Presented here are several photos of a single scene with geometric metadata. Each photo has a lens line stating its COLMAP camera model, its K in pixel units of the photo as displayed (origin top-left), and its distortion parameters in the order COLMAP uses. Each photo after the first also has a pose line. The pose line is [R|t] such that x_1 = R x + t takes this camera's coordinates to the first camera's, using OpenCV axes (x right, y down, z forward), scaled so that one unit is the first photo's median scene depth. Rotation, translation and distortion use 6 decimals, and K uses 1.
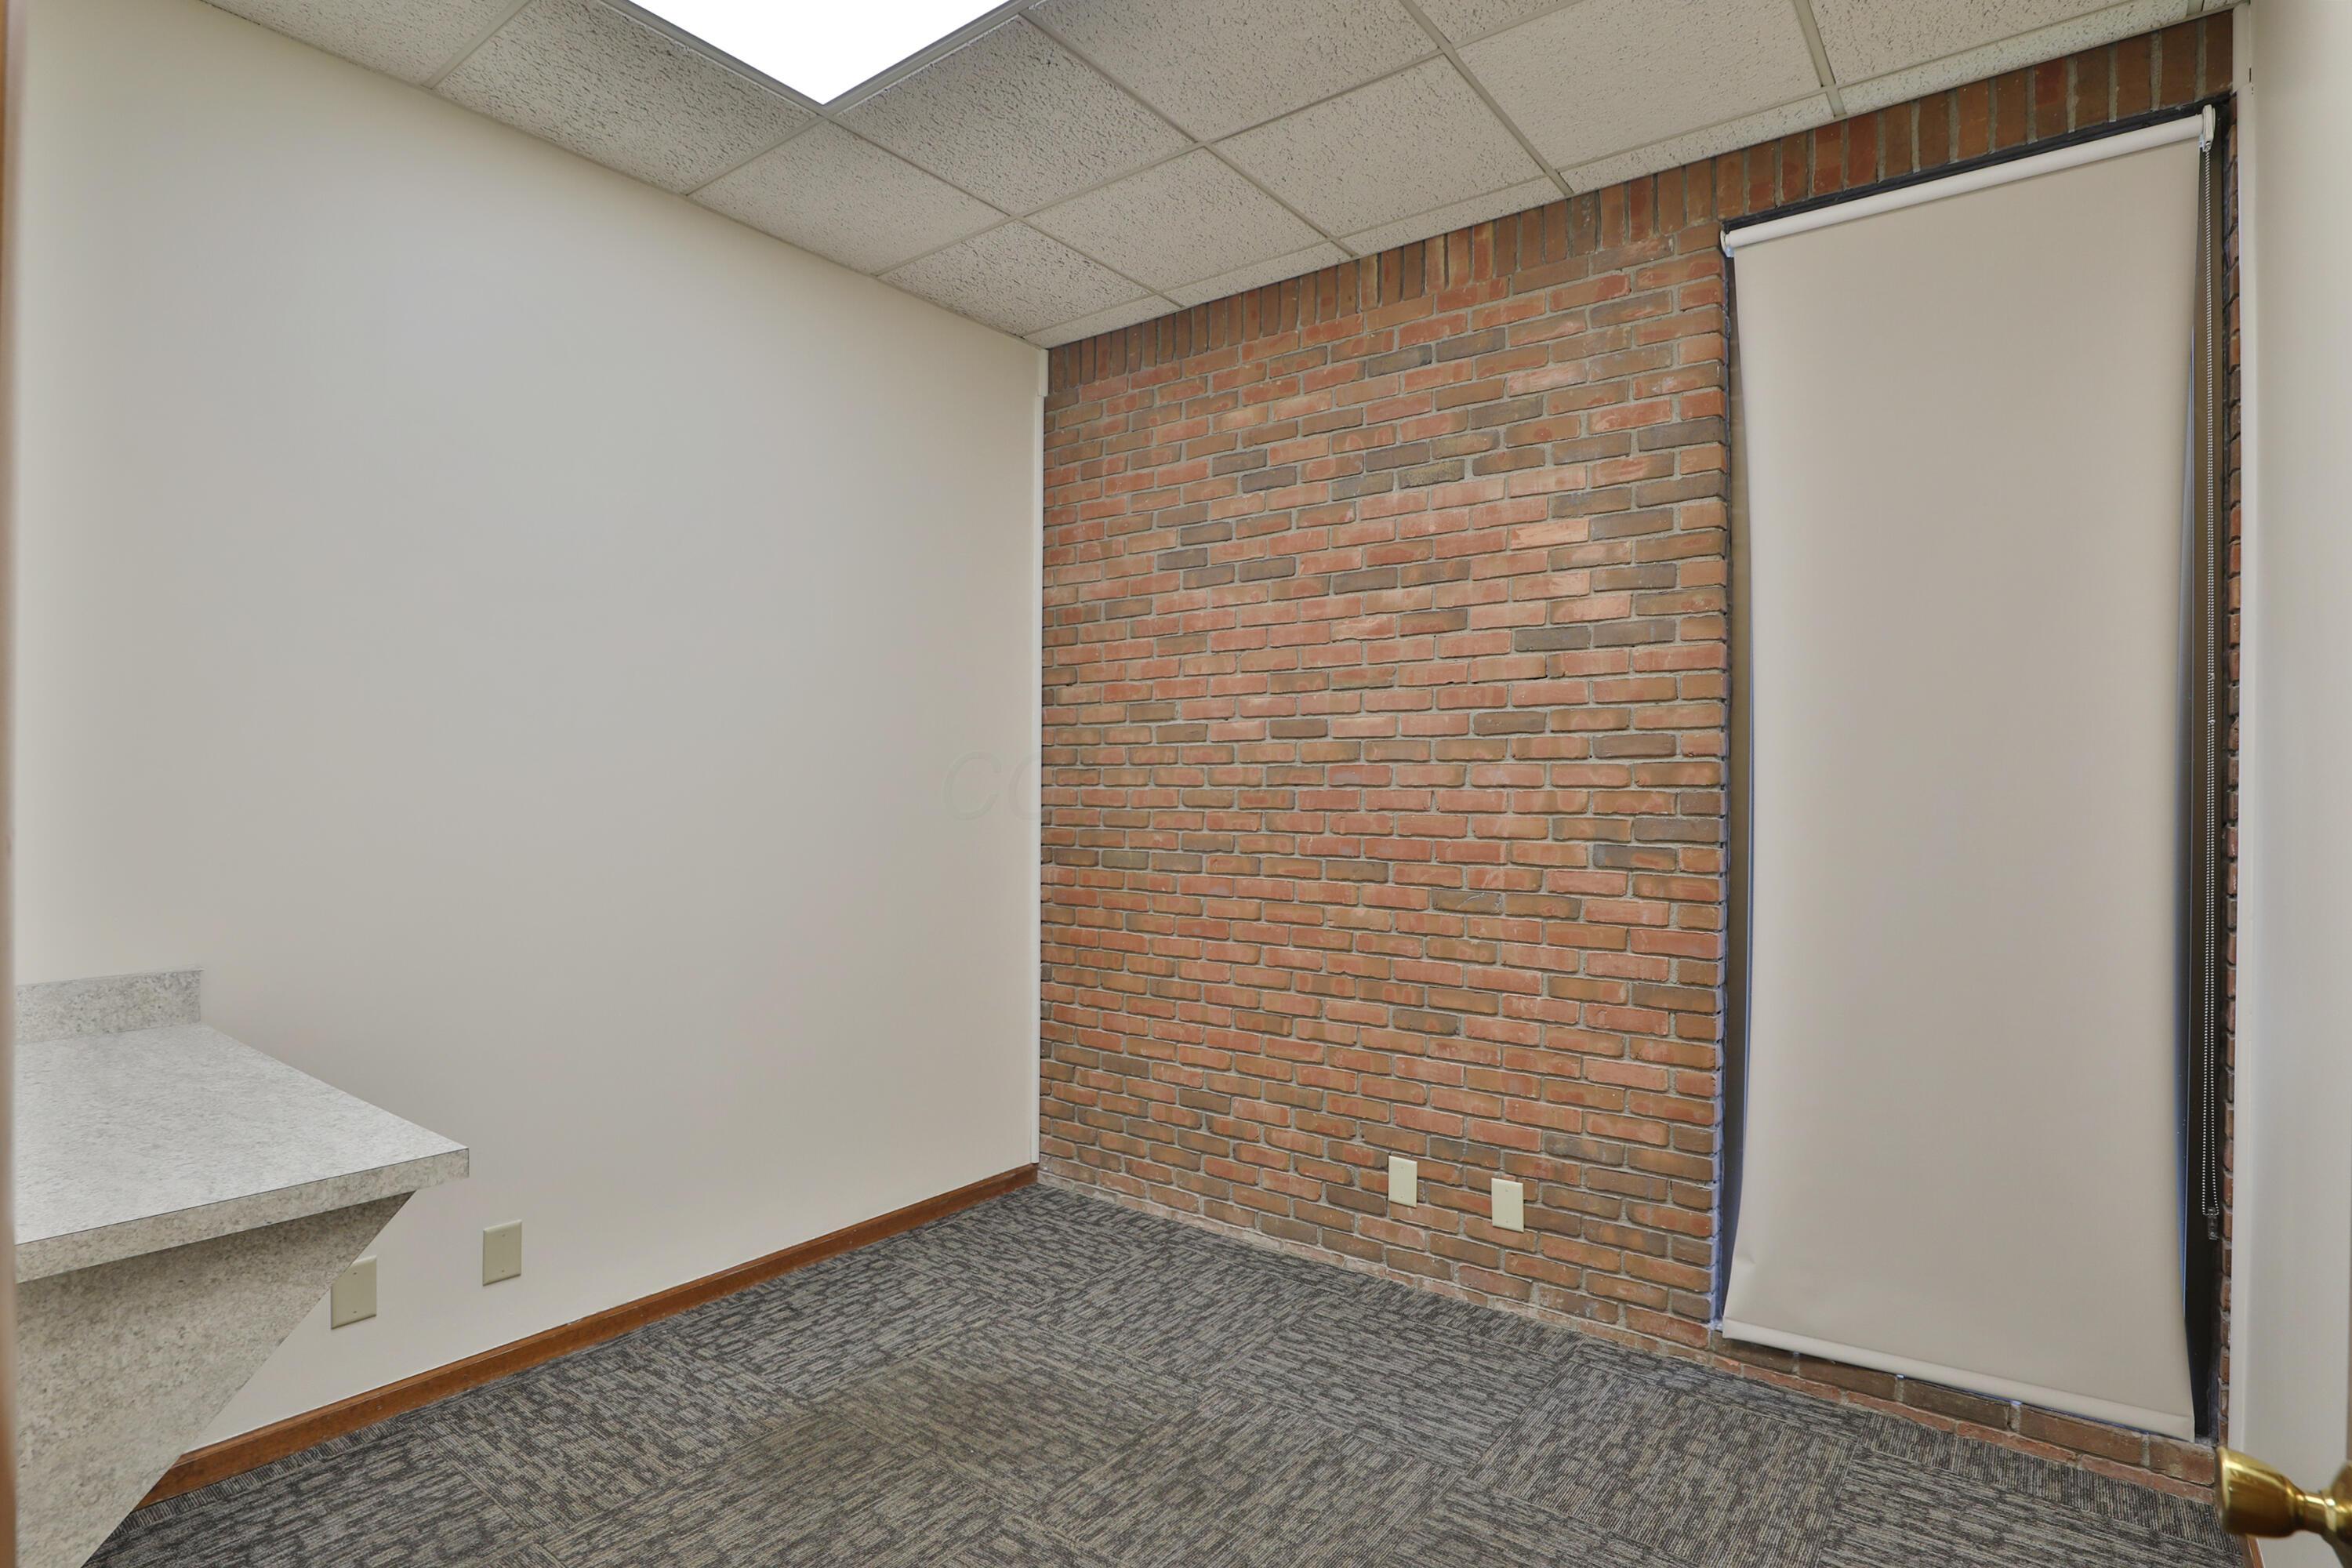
lens RADIAL K [[1142.0, 0, 1160.0], [0, 1142.0, 792.1], [0, 0, 1]] dist [-0.030479, 0.005705]
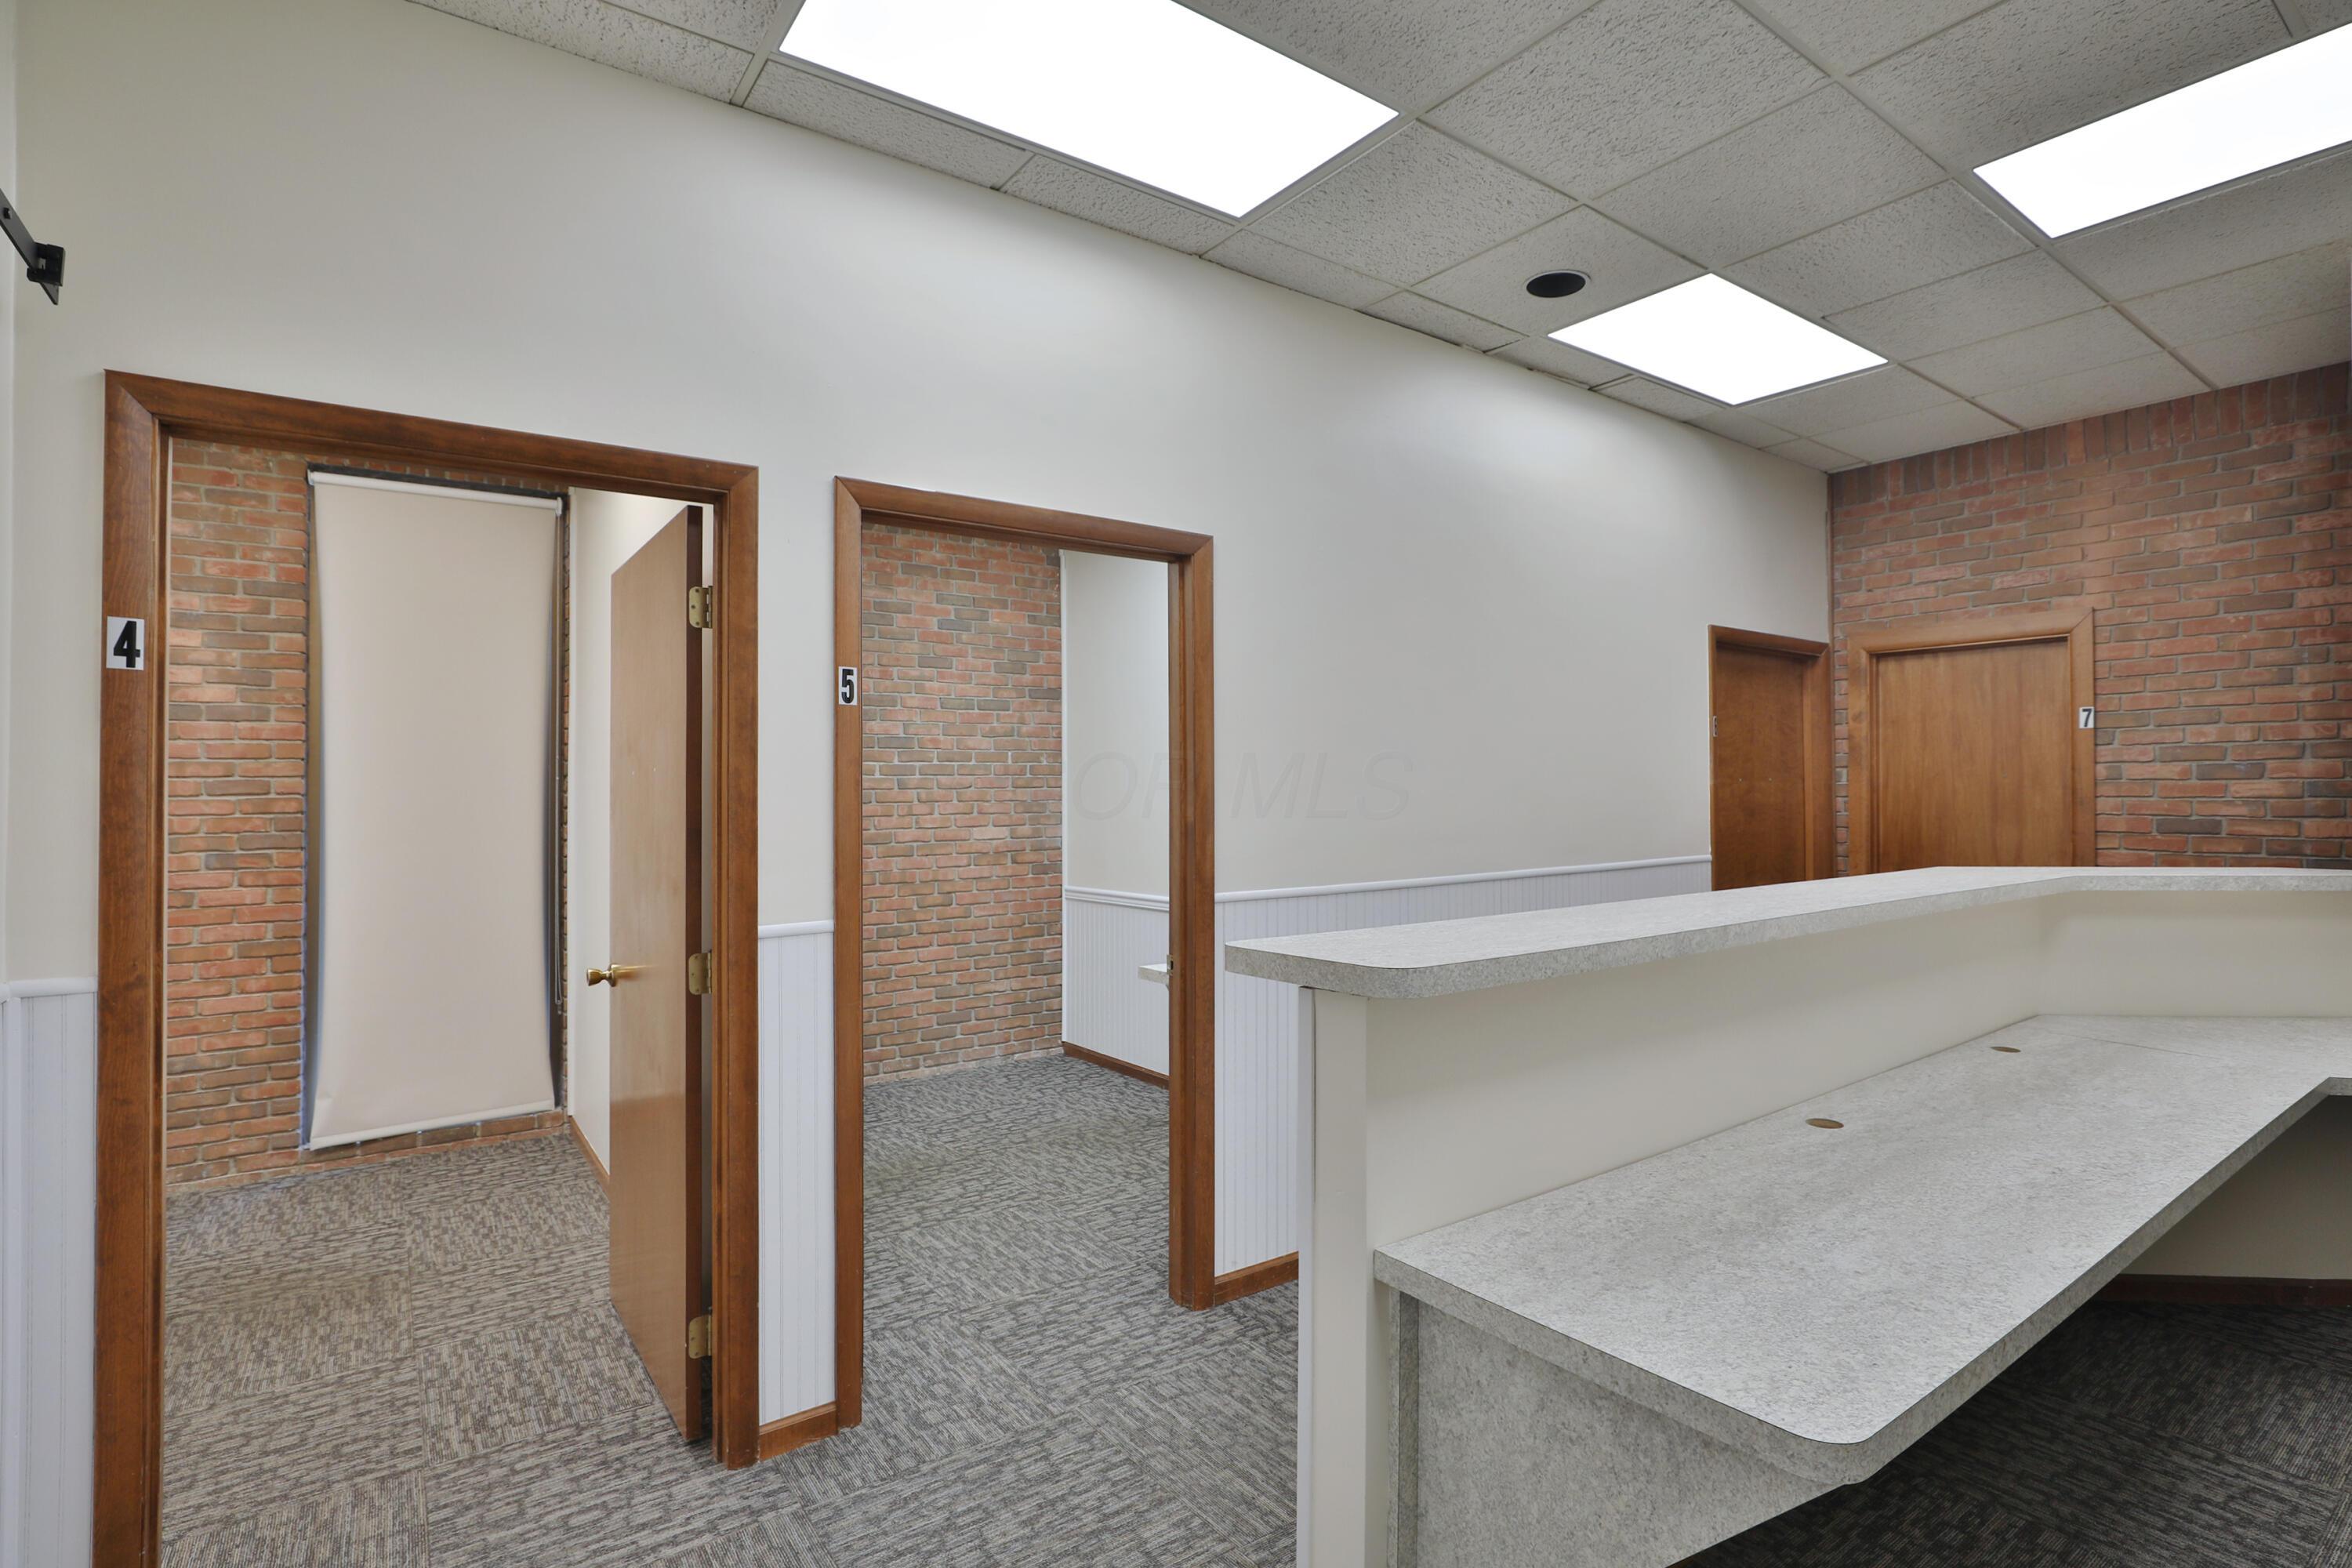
lens RADIAL K [[1142.0, 0, 1196.3], [0, 1142.0, 745.4], [0, 0, 1]] dist [-0.030479, 0.005705]
pose [[0.264832, 0.027686, 0.963897, -0.724716], [0.016897, 0.999301, -0.033345, -0.026365], [-0.964147, 0.025118, 0.264179, -0.666032]]
